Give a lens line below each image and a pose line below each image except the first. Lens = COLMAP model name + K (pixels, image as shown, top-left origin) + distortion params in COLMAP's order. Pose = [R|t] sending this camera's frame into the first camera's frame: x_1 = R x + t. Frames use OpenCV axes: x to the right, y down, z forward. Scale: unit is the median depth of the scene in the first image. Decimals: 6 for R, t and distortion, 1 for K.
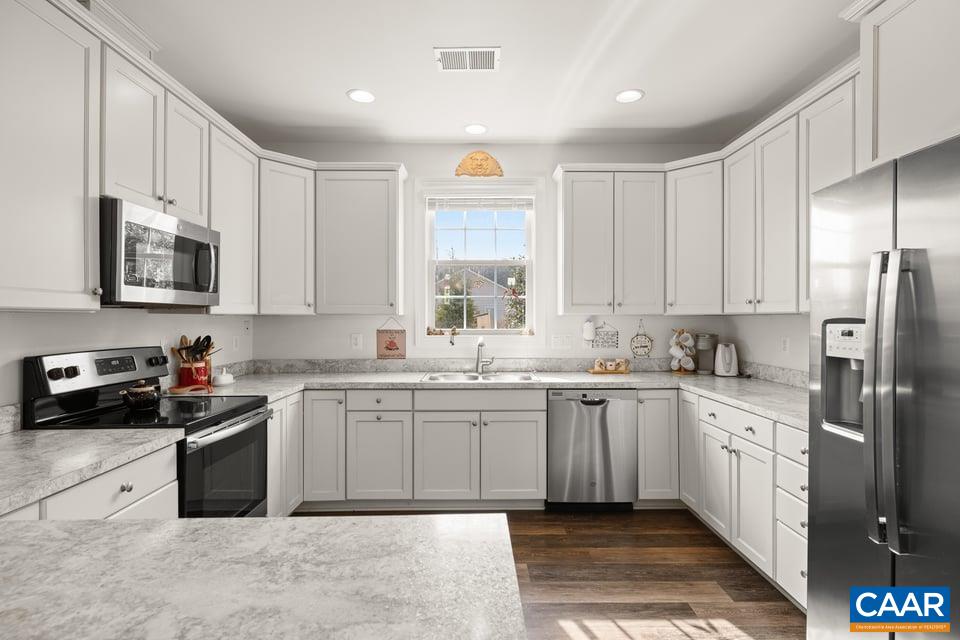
lens RADIAL K [[490.9, 0, 480.0], [0, 490.9, 320.0], [0, 0, 1]] dist [-0.000121, -0.000025]
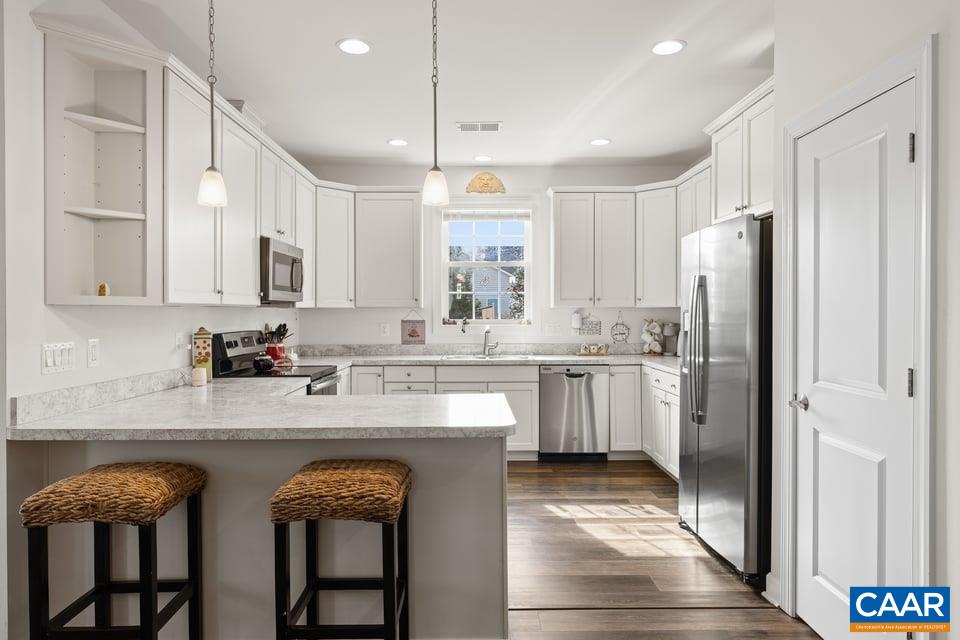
lens RADIAL K [[613.7, 0, 480.0], [0, 613.7, 320.0], [0, 0, 1]] dist [0.000239, 0.000097]
pose [[0.999999, -0.001611, -0.000506, -0.016800], [0.001616, 0.999943, 0.010527, 0.004250], [0.000489, -0.010528, 0.999944, -0.560874]]
